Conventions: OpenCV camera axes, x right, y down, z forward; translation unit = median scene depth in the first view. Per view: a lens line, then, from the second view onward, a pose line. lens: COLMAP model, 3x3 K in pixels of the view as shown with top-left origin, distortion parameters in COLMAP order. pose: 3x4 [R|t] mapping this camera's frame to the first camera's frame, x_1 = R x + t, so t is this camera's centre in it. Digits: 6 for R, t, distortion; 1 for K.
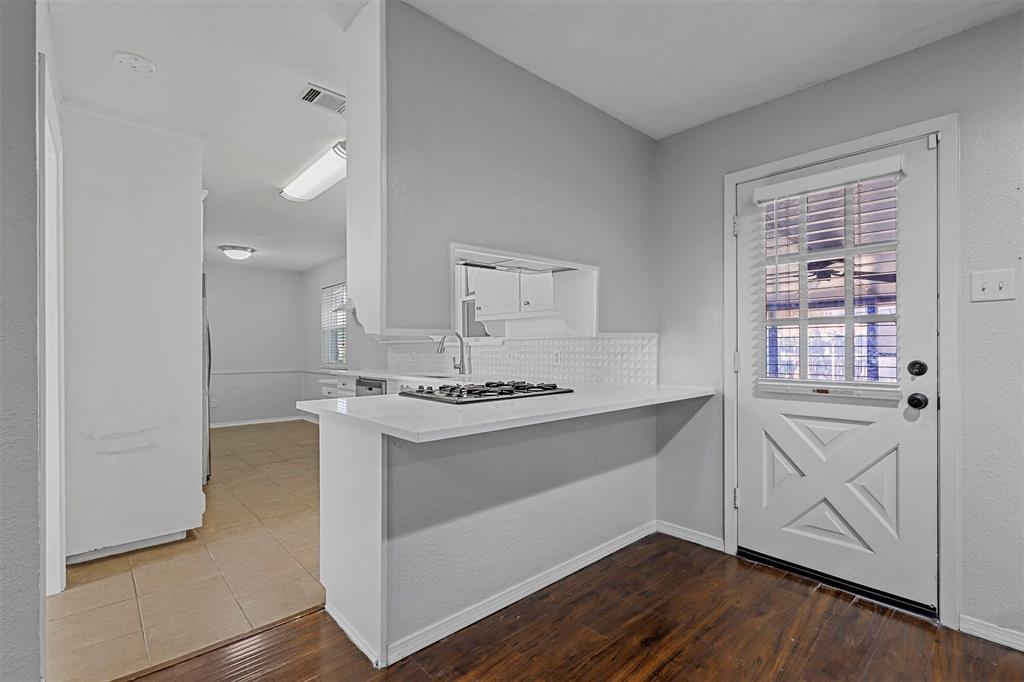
lens RADIAL K [[466.2, 0, 511.2], [0, 466.2, 349.3], [0, 0, 1]] dist [0.008926, -0.002362]
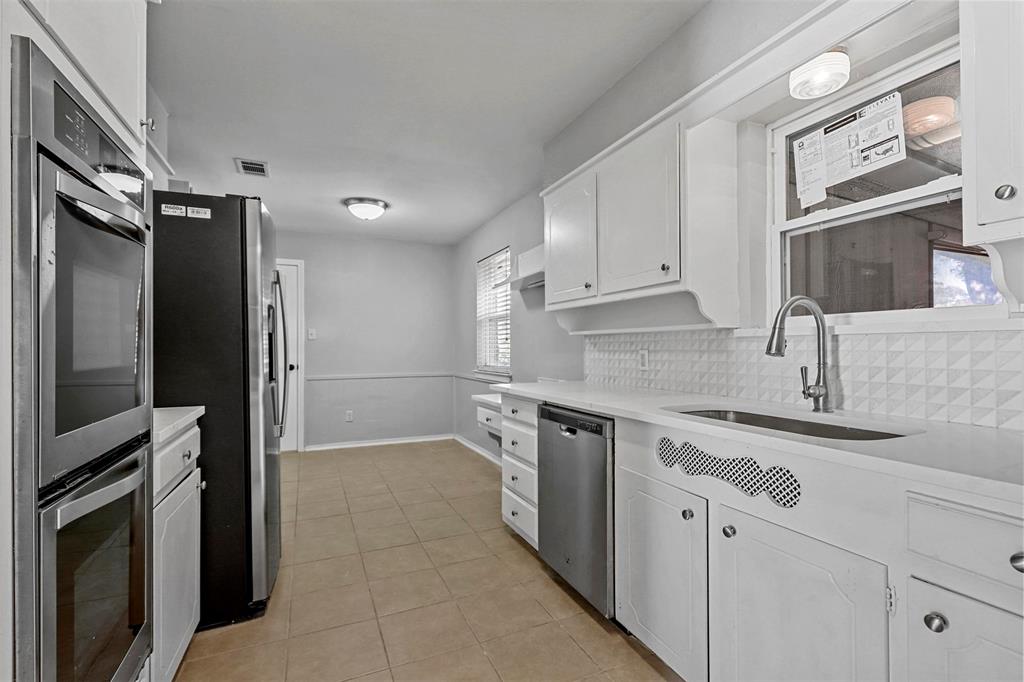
lens RADIAL K [[466.2, 0, 511.0], [0, 466.2, 342.4], [0, 0, 1]] dist [0.008926, -0.002362]
pose [[0.950970, -0.002036, -0.309278, -0.292221], [-0.000526, 0.999966, -0.008198, 0.001462], [0.309284, 0.007958, 0.950936, 0.730968]]
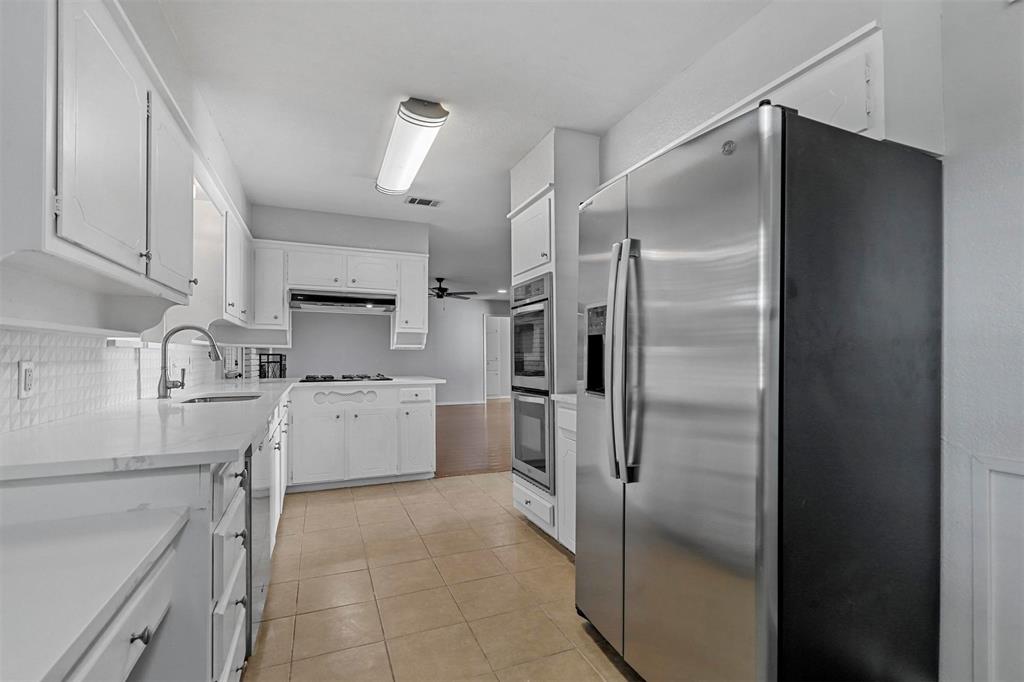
lens RADIAL K [[466.2, 0, 510.8], [0, 466.2, 348.8], [0, 0, 1]] dist [0.008926, -0.002362]
pose [[-0.941404, 0.015442, 0.336927, -0.903829], [0.012598, 0.999864, -0.010627, 0.005509], [-0.337046, -0.005760, -0.941471, 1.800363]]
